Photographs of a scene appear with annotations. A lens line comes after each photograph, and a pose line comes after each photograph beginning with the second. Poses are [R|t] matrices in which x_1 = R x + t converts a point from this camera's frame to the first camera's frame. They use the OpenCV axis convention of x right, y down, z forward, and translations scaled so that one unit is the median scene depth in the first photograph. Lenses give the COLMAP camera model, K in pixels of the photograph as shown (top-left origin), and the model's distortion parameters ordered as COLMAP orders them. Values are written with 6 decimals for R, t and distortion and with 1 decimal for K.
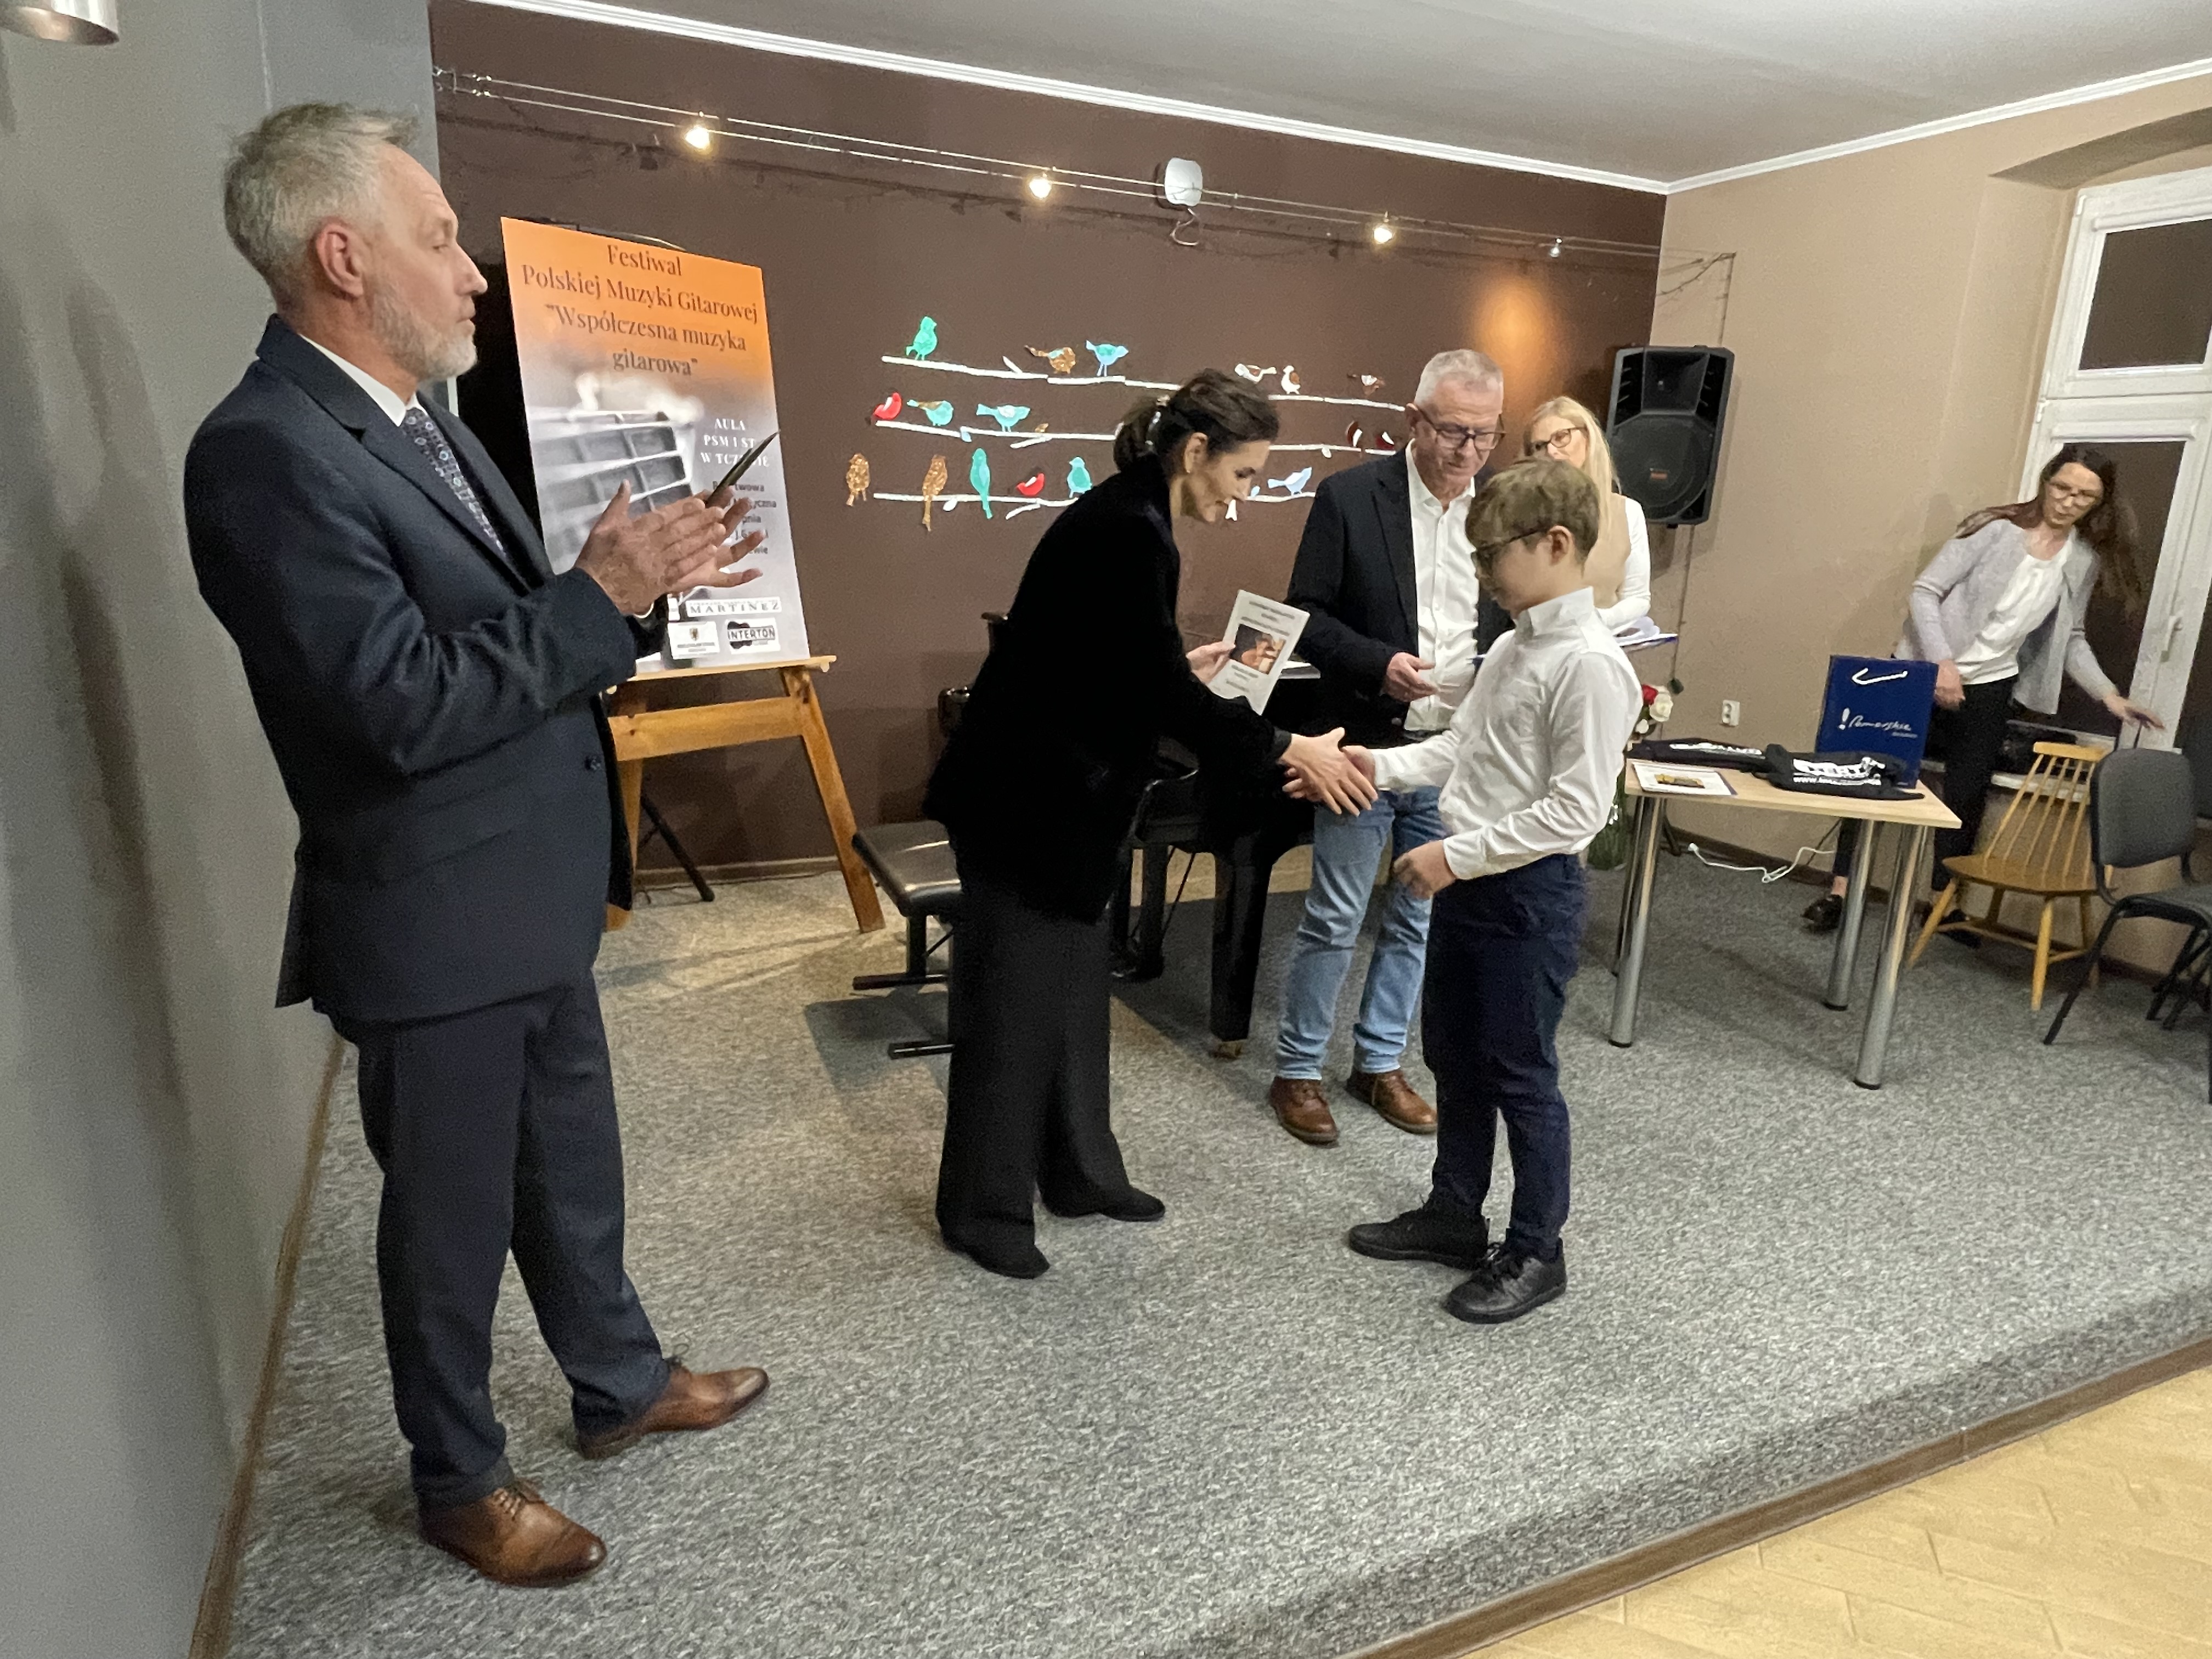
lens RADIAL K [[1337.3, 0, 1106.0], [0, 1337.3, 829.5], [0, 0, 1]] dist [0.002031, -0.002631]
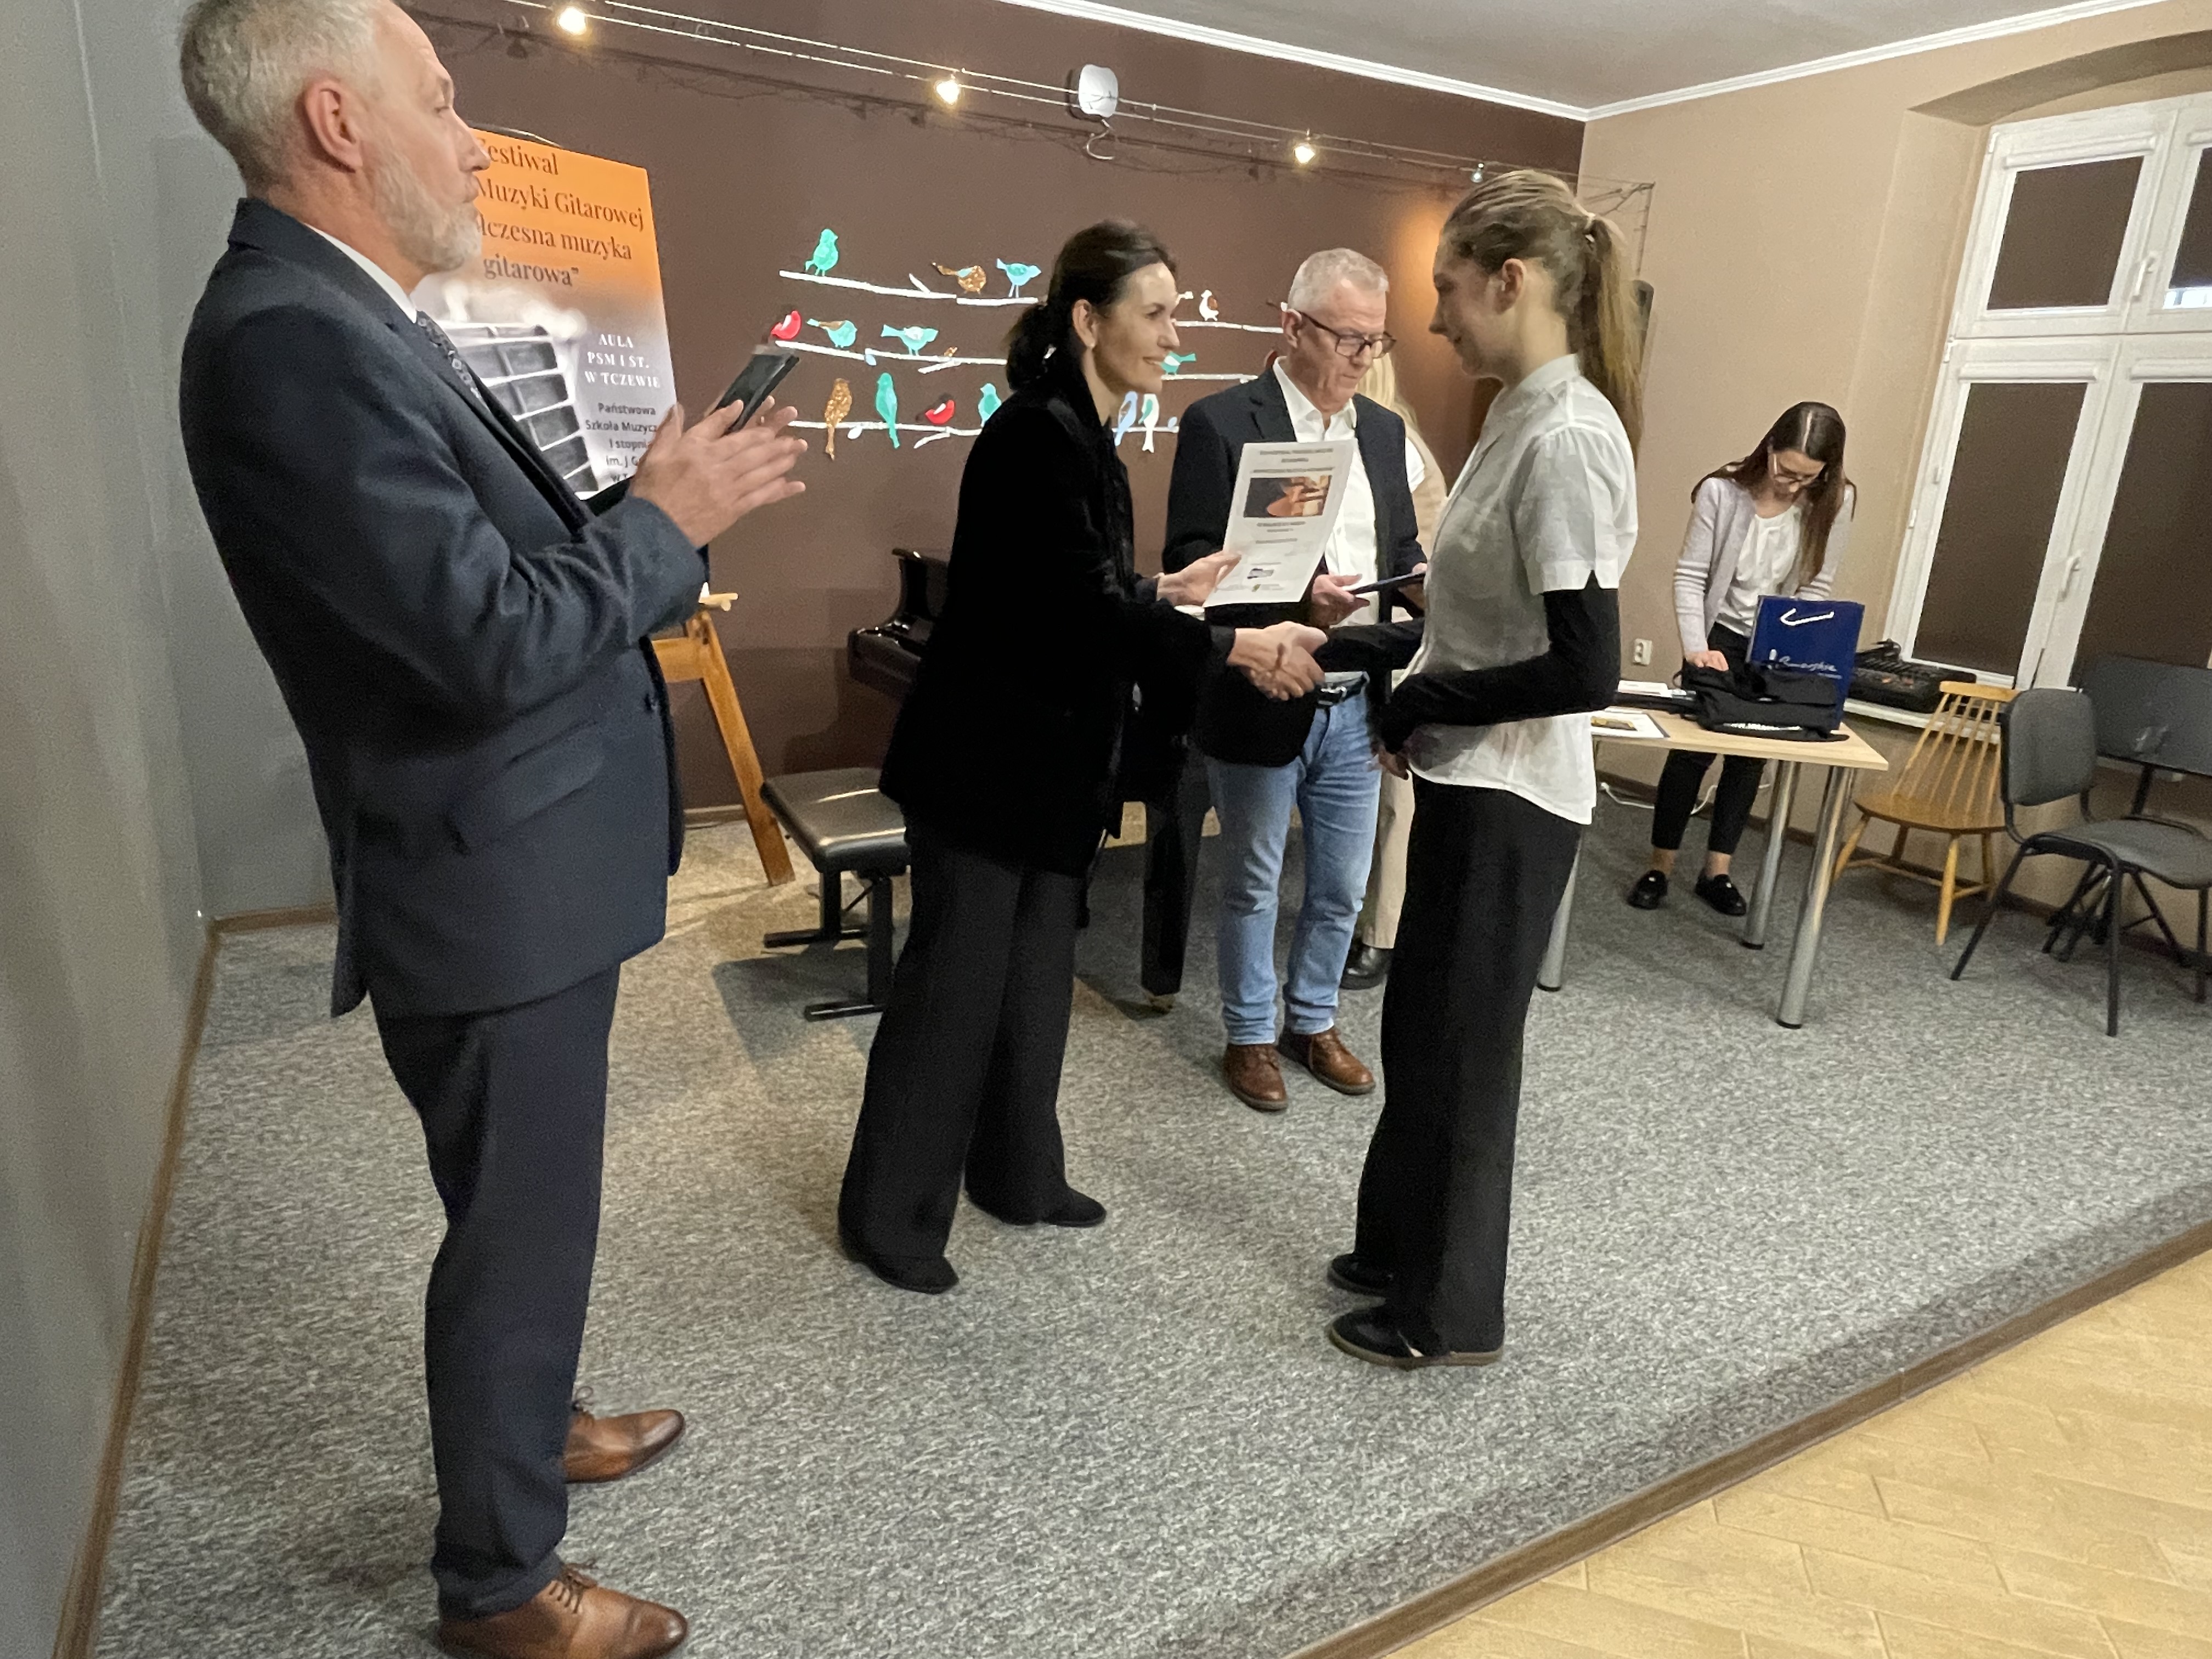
lens RADIAL K [[1335.5, 0, 1108.4], [0, 1335.5, 828.8], [0, 0, 1]] dist [0.000203, -0.001797]
pose [[0.996974, -0.011413, 0.076888, -0.018410], [0.007789, 0.998852, 0.047267, -0.007969], [-0.077339, -0.046525, 0.995919, 0.042977]]
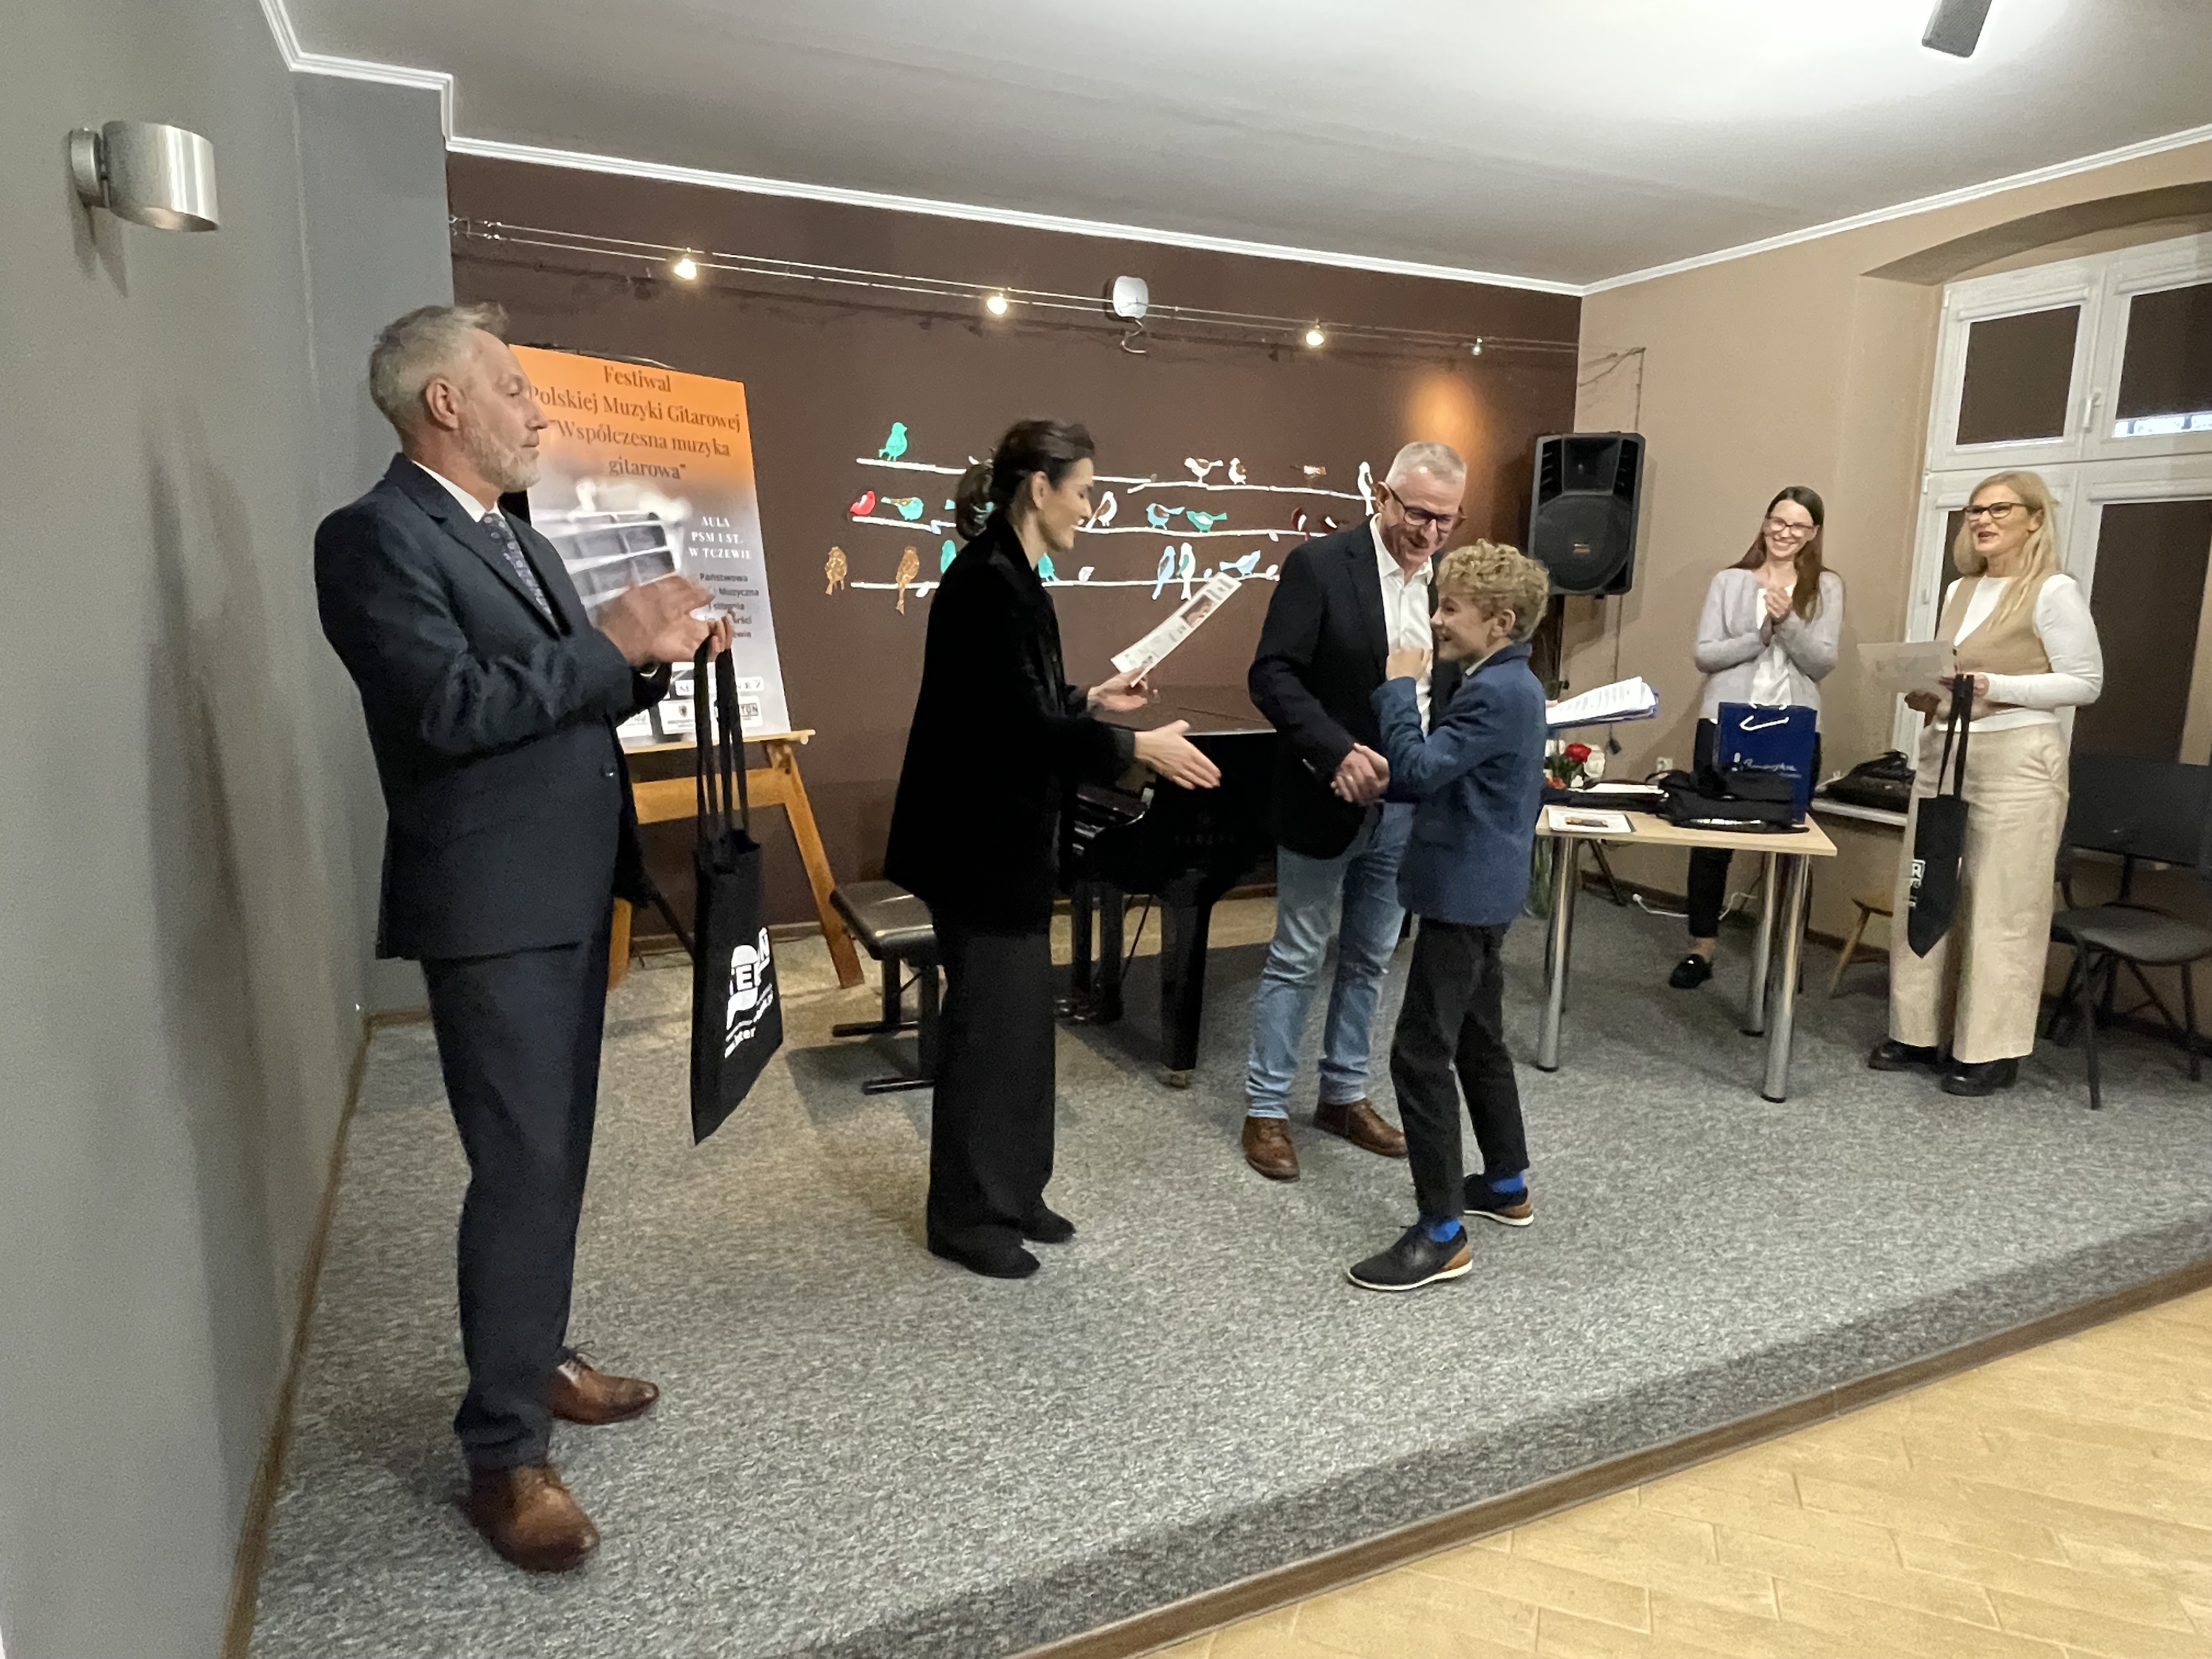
lens RADIAL K [[1335.5, 0, 1108.4], [0, 1335.5, 828.8], [0, 0, 1]] dist [0.000203, -0.001797]
pose [[0.999712, -0.023952, 0.001697, 0.036989], [0.024012, 0.997417, -0.067691, 0.033592], [-0.000071, 0.067713, 0.997705, -0.085706]]
